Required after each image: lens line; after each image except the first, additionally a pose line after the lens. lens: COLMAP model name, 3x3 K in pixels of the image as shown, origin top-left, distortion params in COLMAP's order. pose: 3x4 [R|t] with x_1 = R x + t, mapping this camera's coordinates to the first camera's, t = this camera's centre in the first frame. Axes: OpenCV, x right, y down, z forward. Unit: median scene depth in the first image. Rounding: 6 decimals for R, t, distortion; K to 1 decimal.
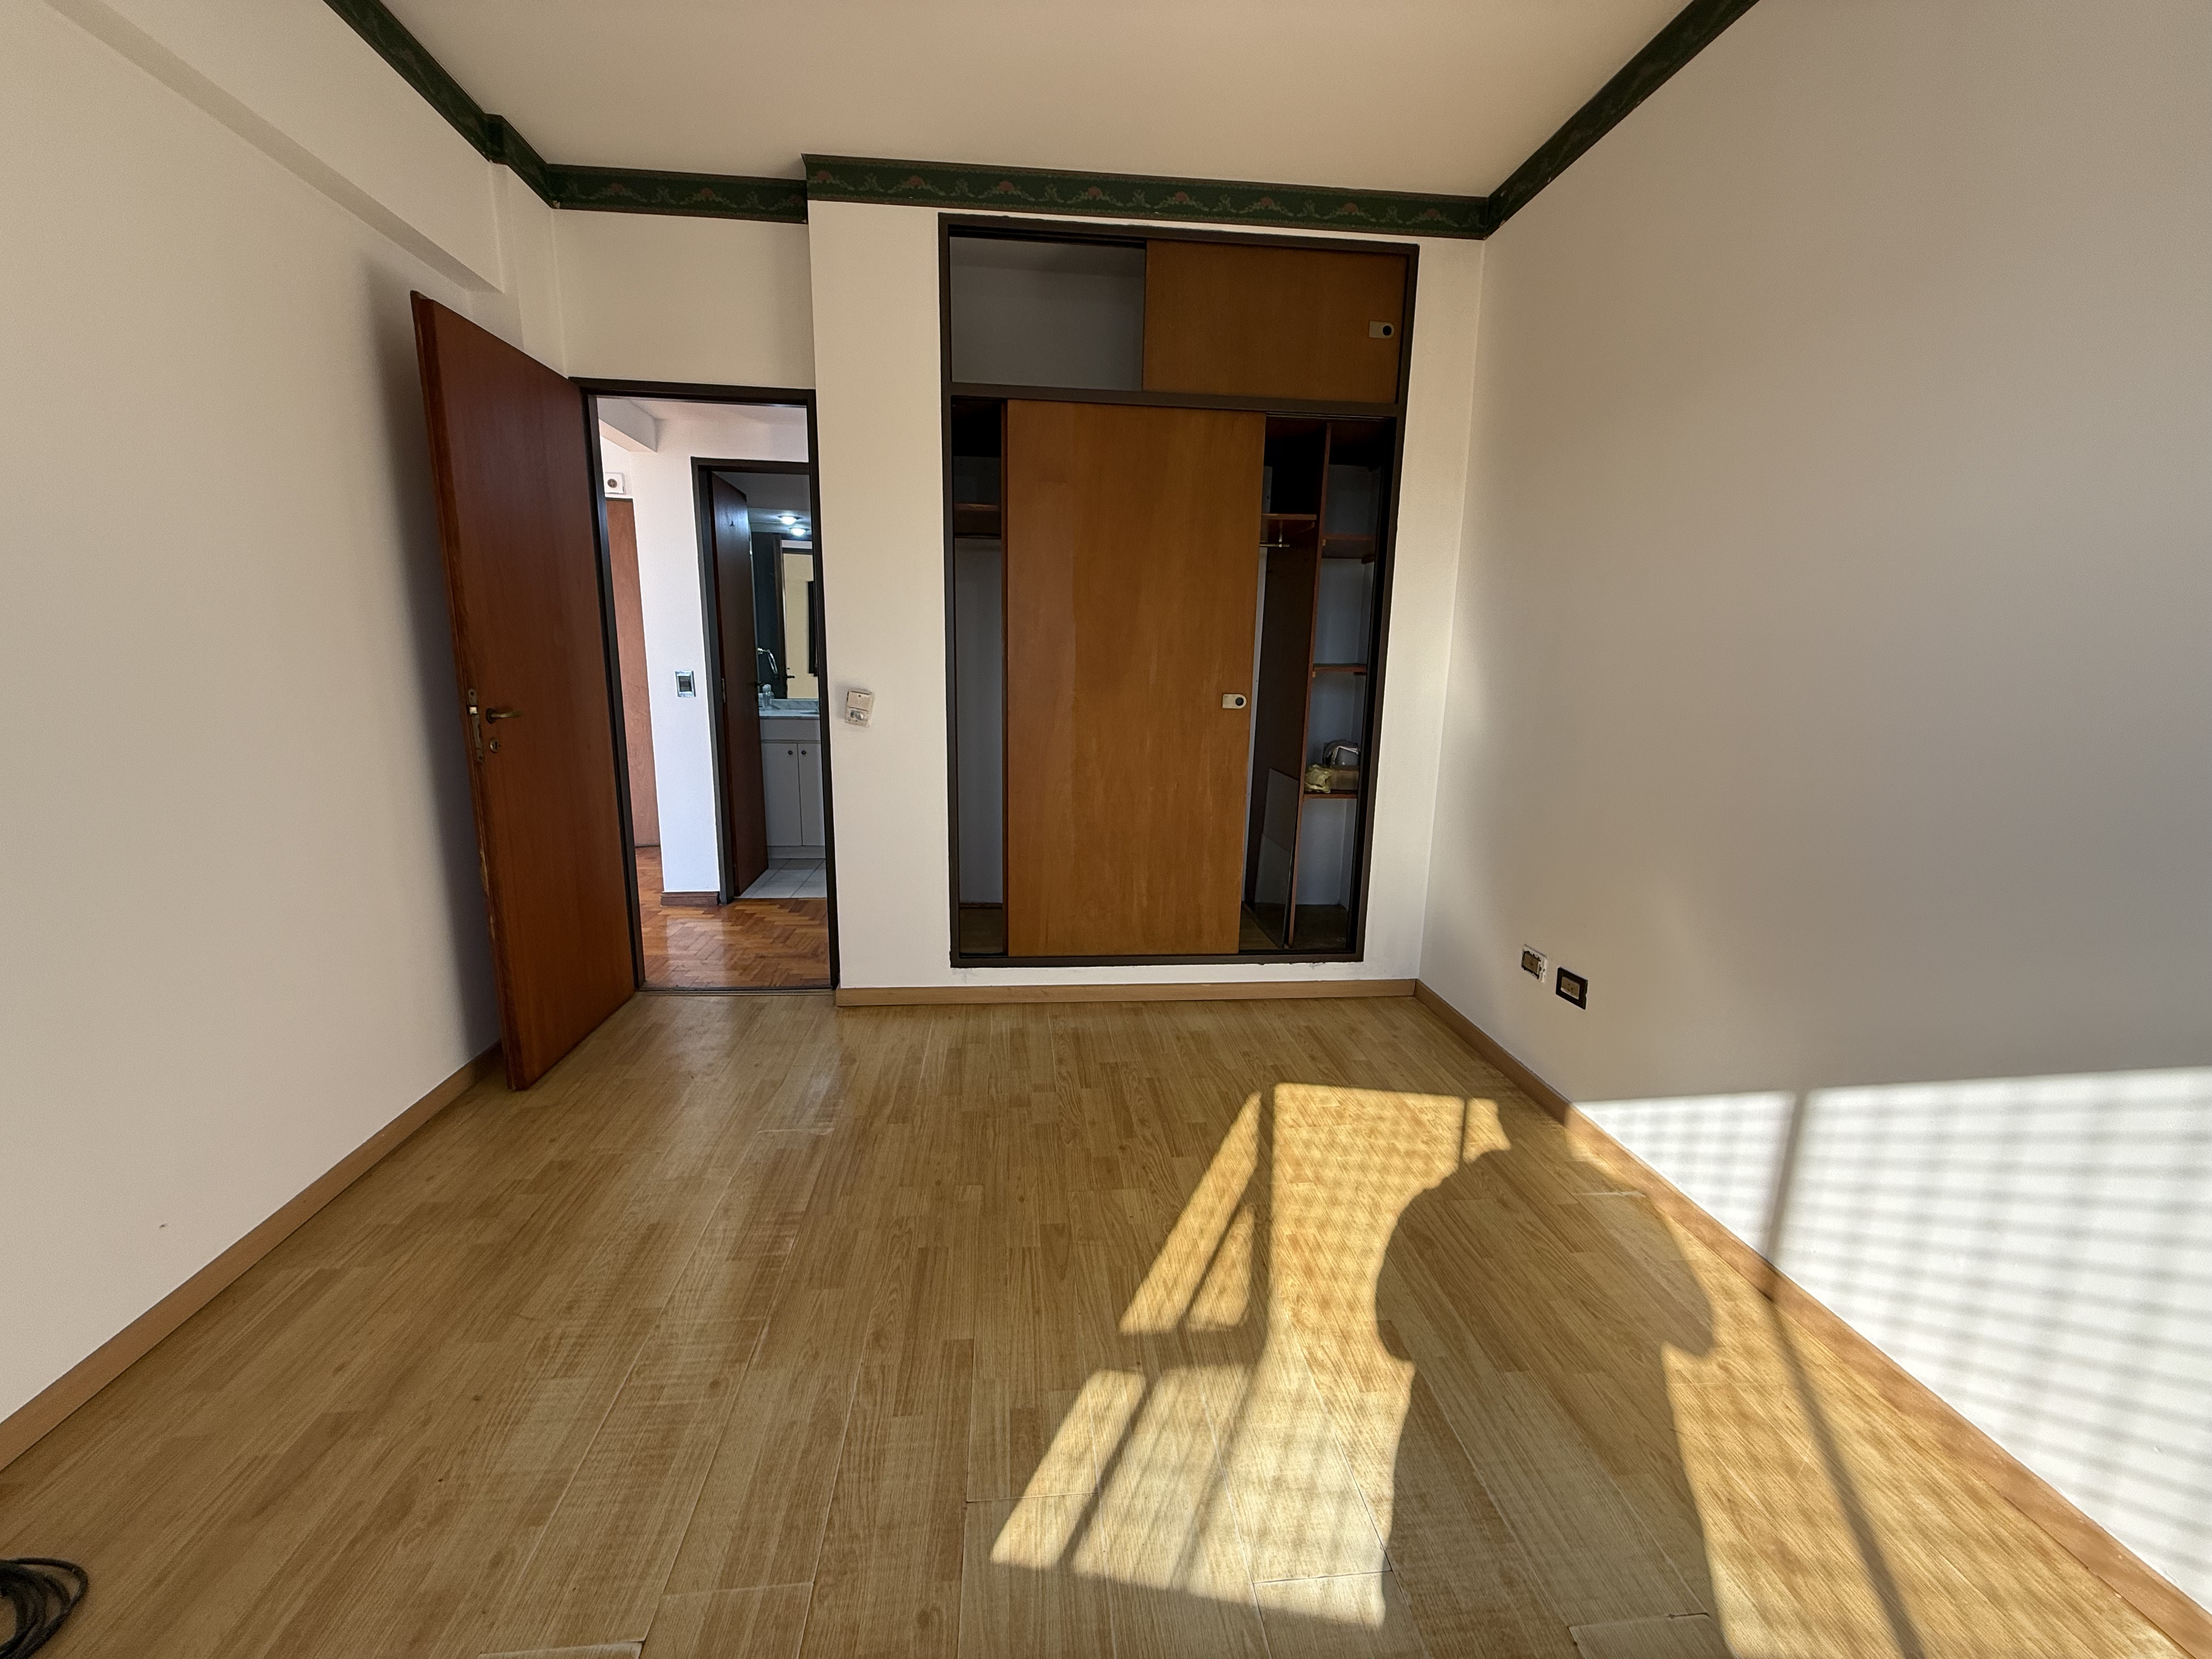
lens RADIAL K [[878.6, 0, 1098.6], [0, 878.6, 829.4], [0, 0, 1]] dist [-0.000474, 0.000319]
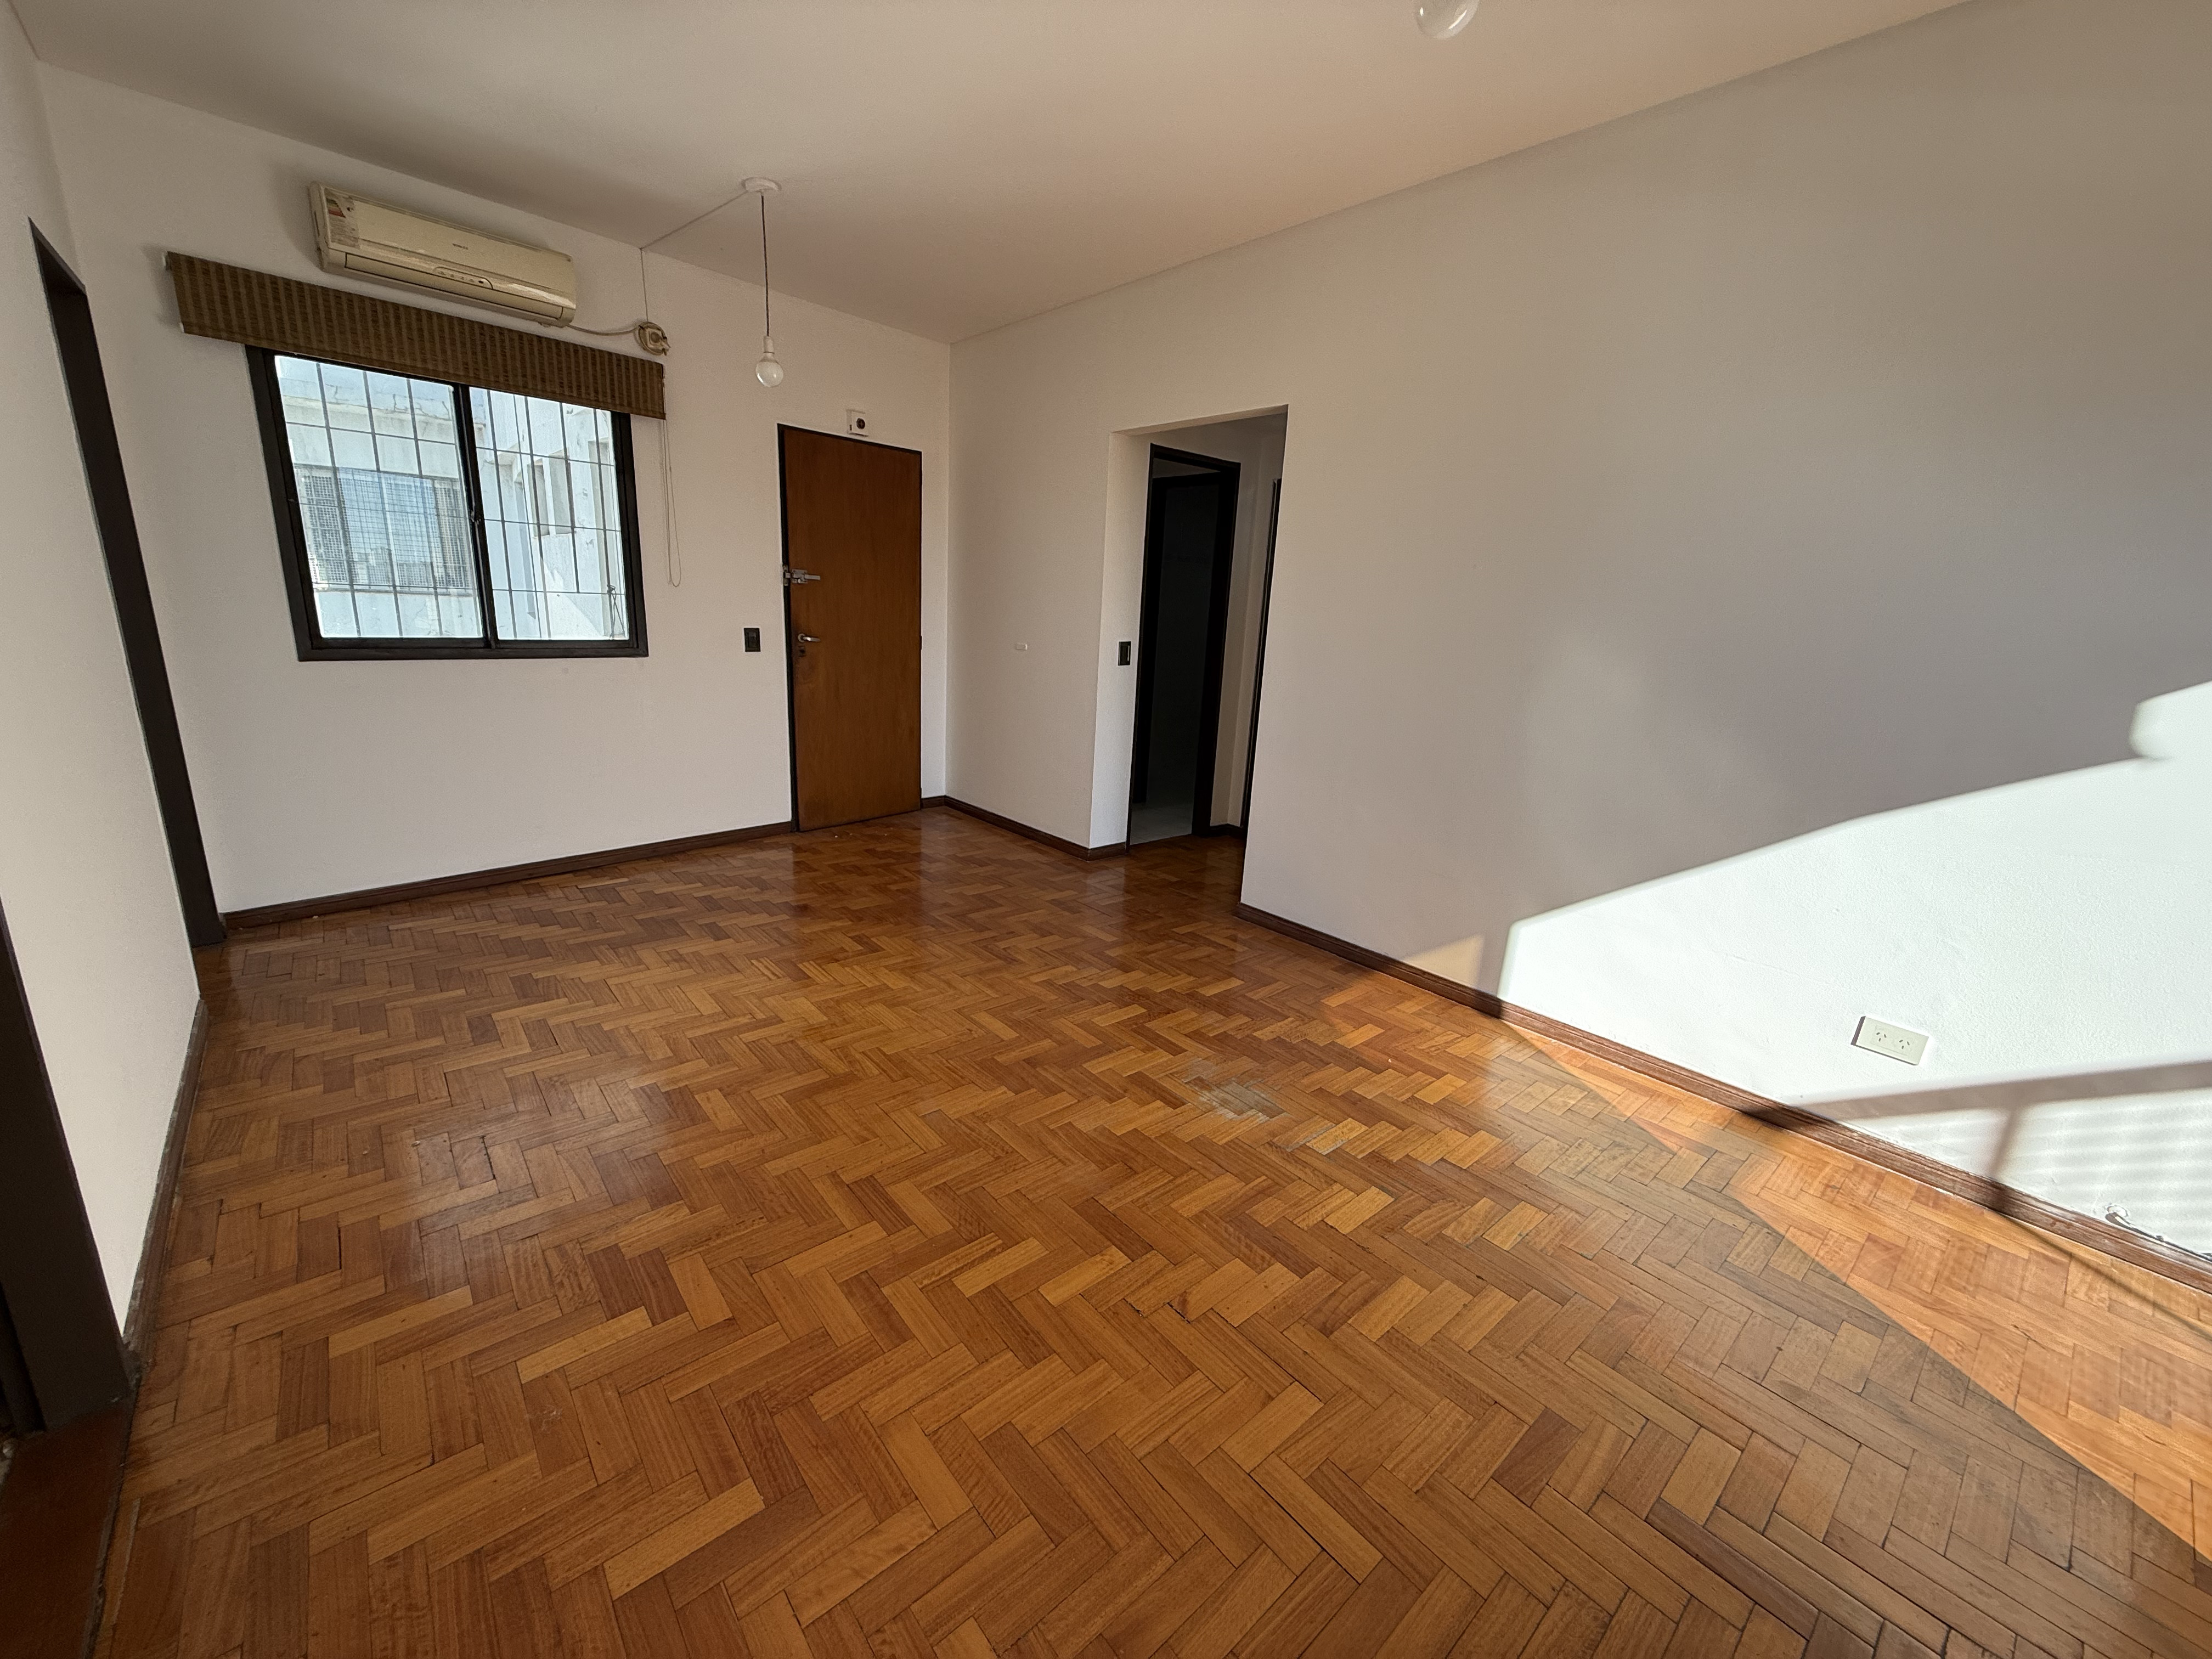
lens RADIAL K [[878.6, 0, 1100.3], [0, 878.6, 824.8], [0, 0, 1]] dist [-0.000474, 0.000319]
pose [[0.816370, -0.123009, 0.564278, -2.242082], [0.080423, 0.991748, 0.099842, -0.127137], [-0.571903, -0.036127, 0.819526, 0.219145]]
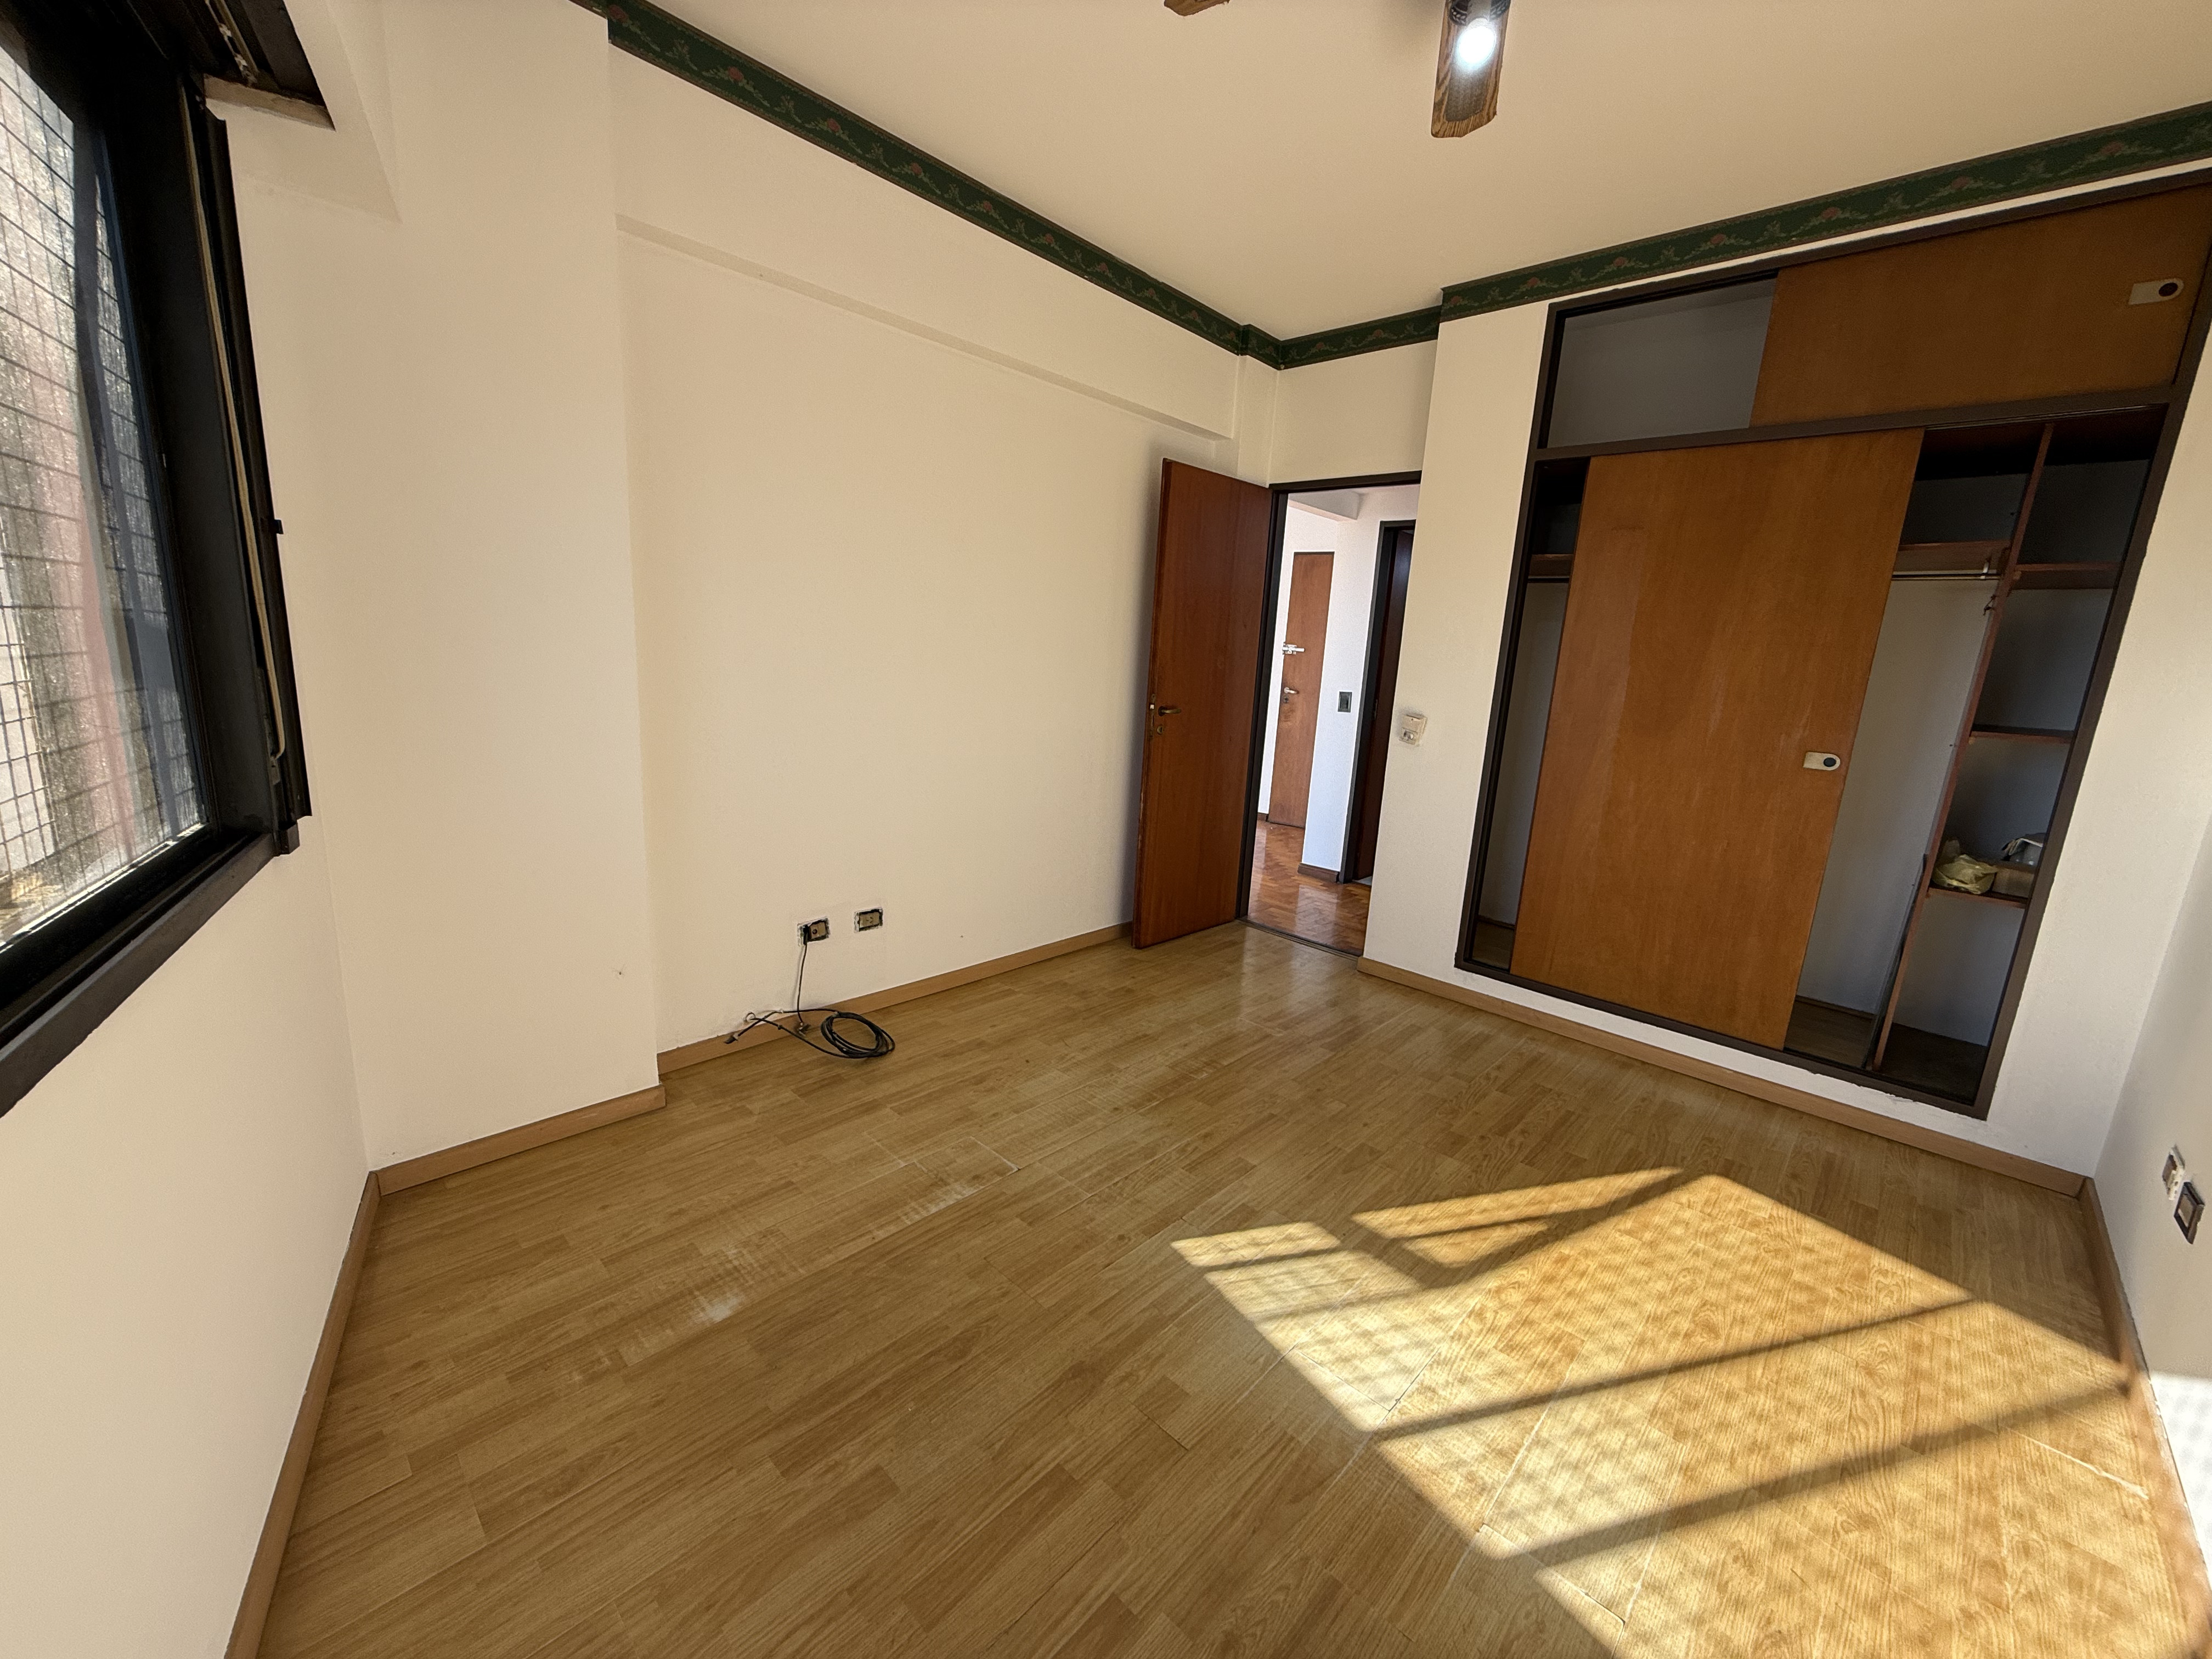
lens RADIAL K [[878.6, 0, 1096.6], [0, 878.6, 830.1], [0, 0, 1]] dist [-0.000474, 0.000319]
pose [[0.649799, 0.173816, -0.739966, 0.506874], [-0.192693, 0.979371, 0.060839, 0.009614], [0.735276, 0.103053, 0.669888, -0.153996]]
